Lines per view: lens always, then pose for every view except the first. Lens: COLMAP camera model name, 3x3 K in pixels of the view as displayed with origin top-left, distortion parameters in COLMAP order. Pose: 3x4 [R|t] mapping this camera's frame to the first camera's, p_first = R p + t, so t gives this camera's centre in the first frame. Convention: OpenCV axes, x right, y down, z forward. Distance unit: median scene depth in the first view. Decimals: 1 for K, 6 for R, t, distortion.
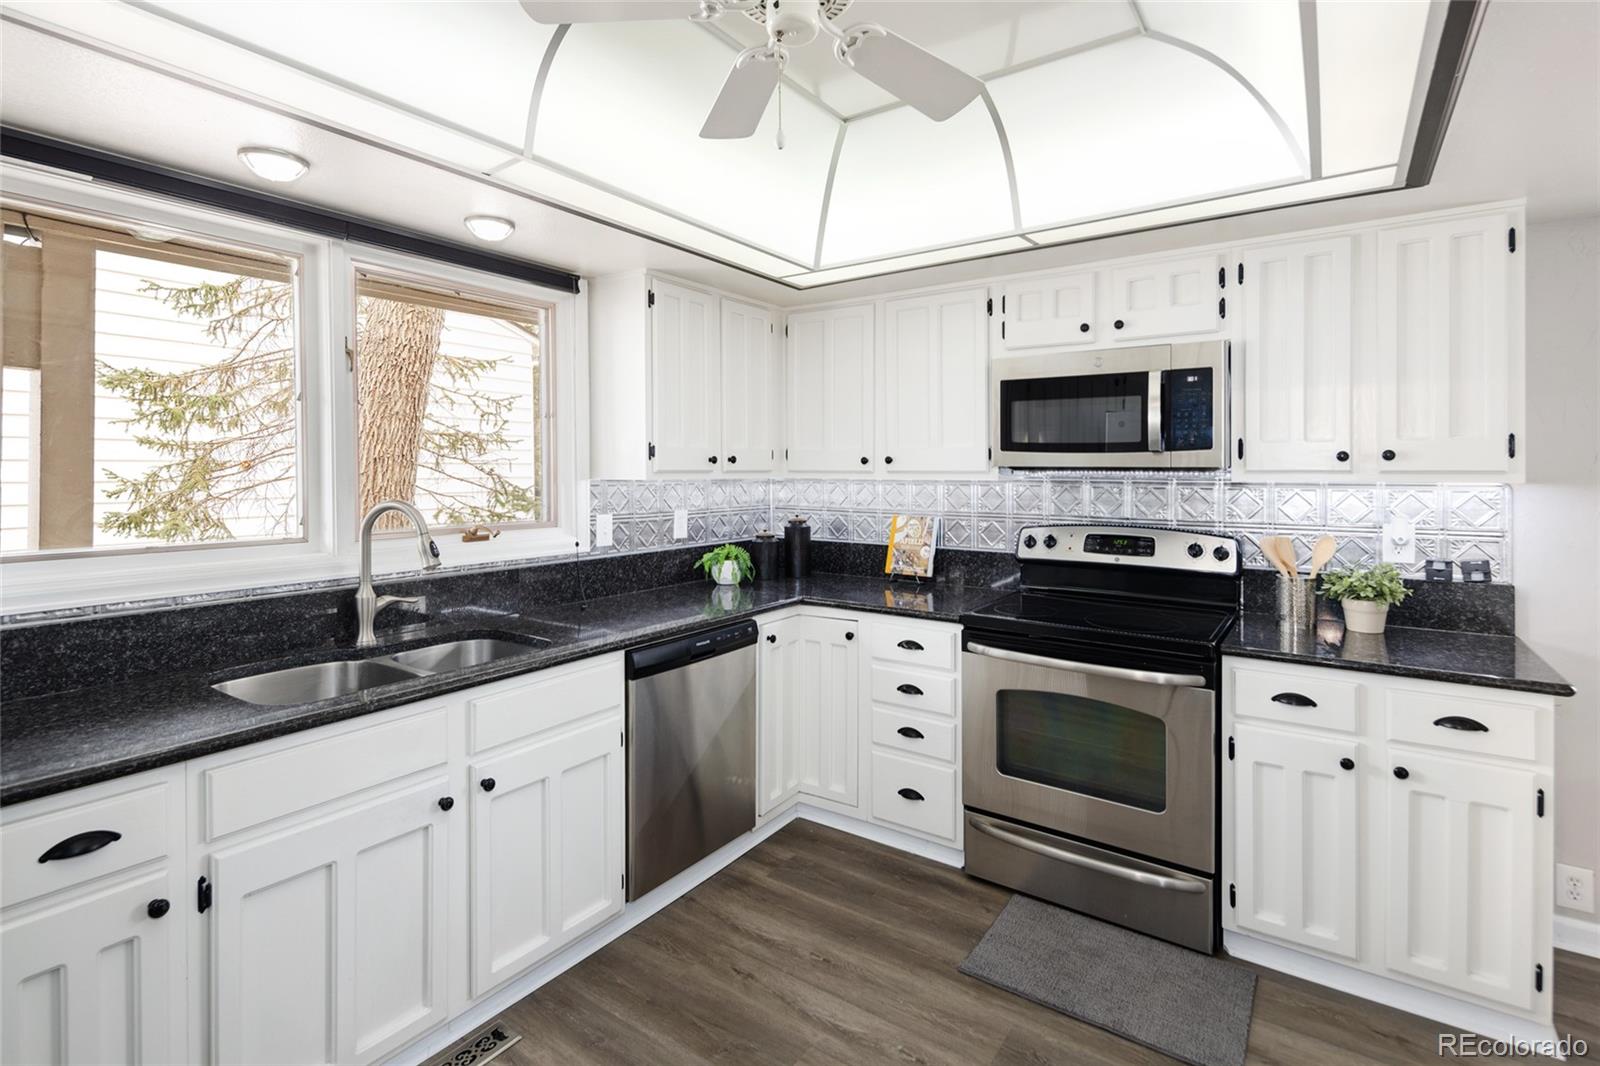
lens RADIAL K [[772.9, 0, 803.0], [0, 772.9, 492.4], [0, 0, 1]] dist [0.000461, -0.000195]
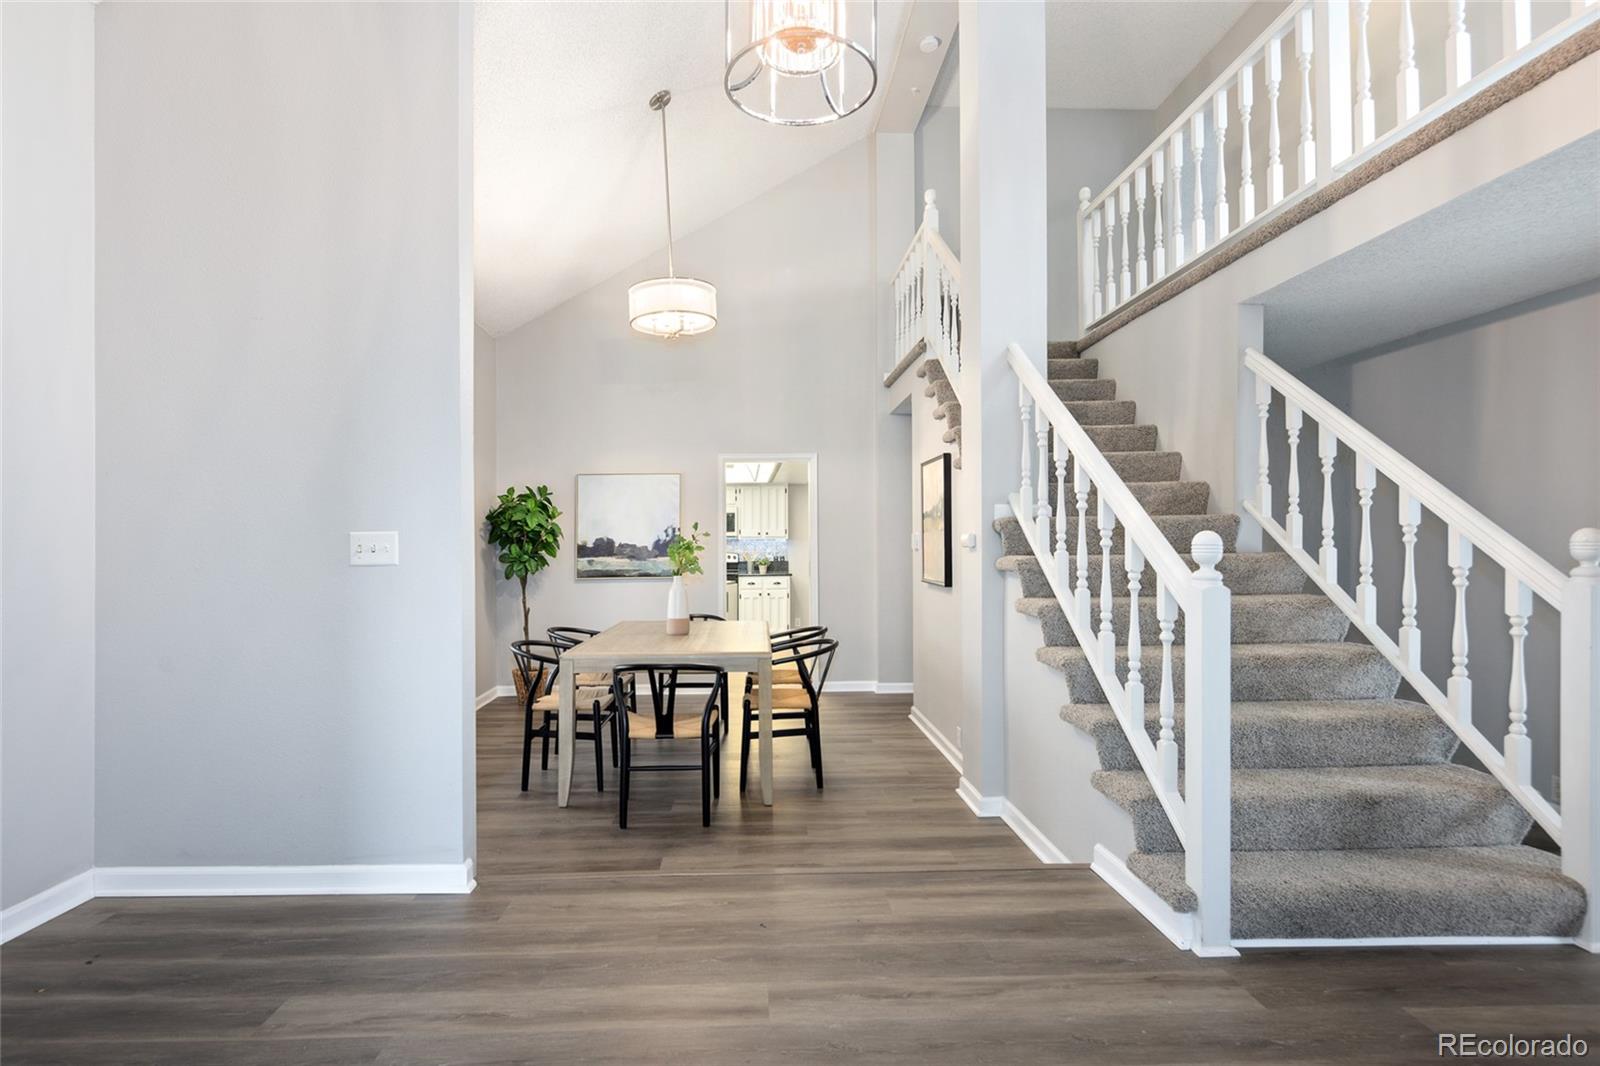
lens RADIAL K [[786.7, 0, 774.8], [0, 786.7, 538.8], [0, 0, 1]] dist [0.026374, 0.000139]
pose [[0.801466, 0.002518, 0.598035, -2.101741], [0.014975, 0.999593, -0.024277, 0.105782], [-0.597853, 0.028413, 0.801102, -2.915705]]
